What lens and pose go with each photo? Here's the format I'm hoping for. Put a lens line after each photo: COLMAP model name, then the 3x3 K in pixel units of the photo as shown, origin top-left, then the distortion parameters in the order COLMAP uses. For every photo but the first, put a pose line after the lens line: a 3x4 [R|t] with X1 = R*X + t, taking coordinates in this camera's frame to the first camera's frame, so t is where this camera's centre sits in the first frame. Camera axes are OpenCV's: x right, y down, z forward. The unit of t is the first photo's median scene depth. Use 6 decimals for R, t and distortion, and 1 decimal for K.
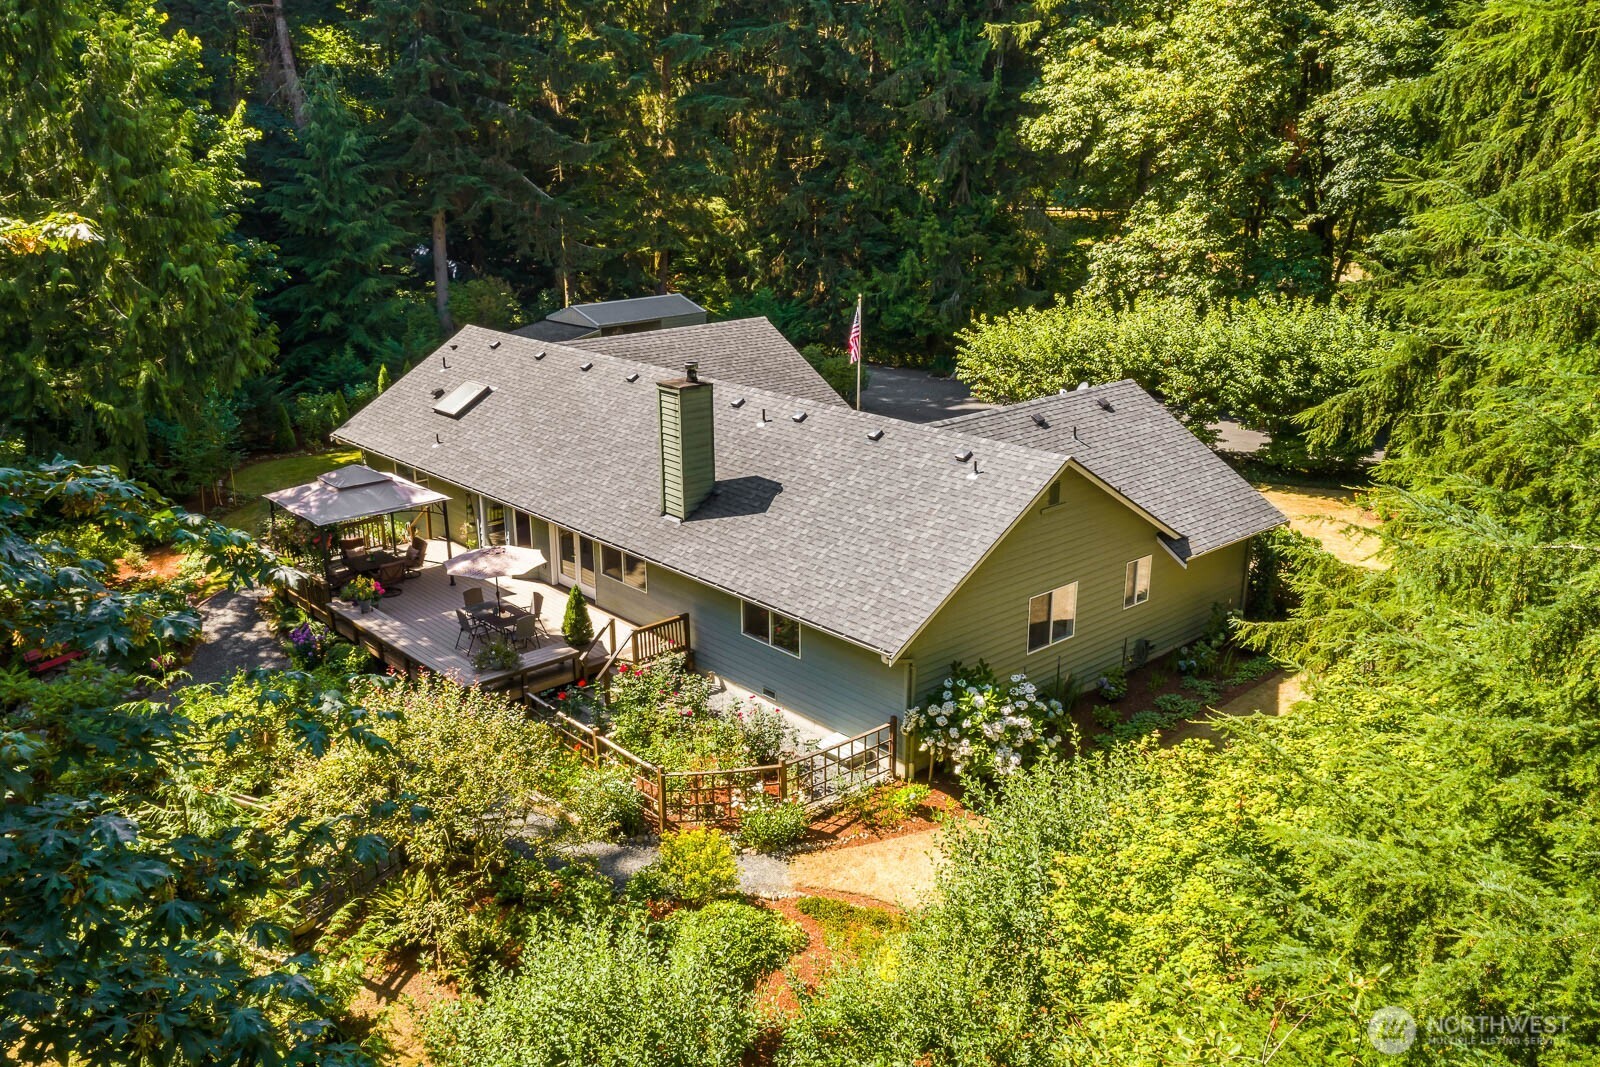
lens RADIAL K [[1312.1, 0, 798.7], [0, 1312.1, 531.8], [0, 0, 1]] dist [-0.004474, -0.000795]
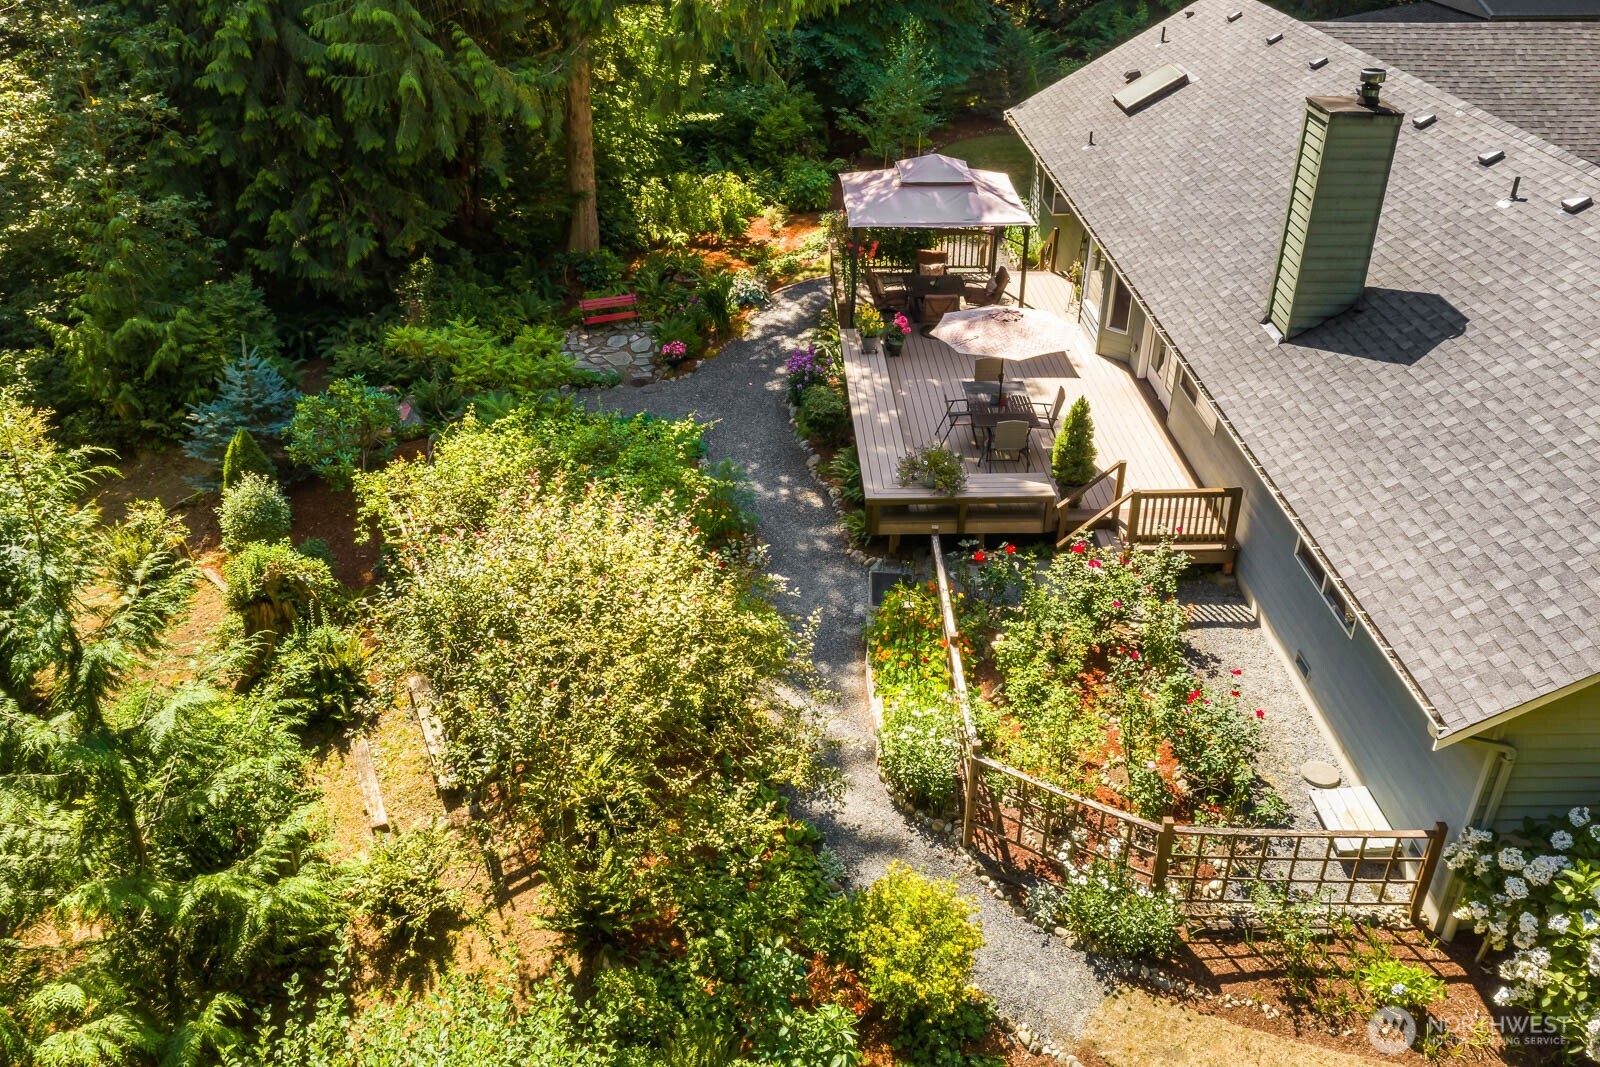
lens RADIAL K [[1312.1, 0, 800.9], [0, 1312.1, 538.9], [0, 0, 1]] dist [-0.004474, -0.000795]
pose [[0.759159, 0.331662, -0.560070, 0.114991], [-0.192607, 0.936377, 0.293429, -0.058911], [0.621755, -0.114886, 0.774740, 0.394330]]
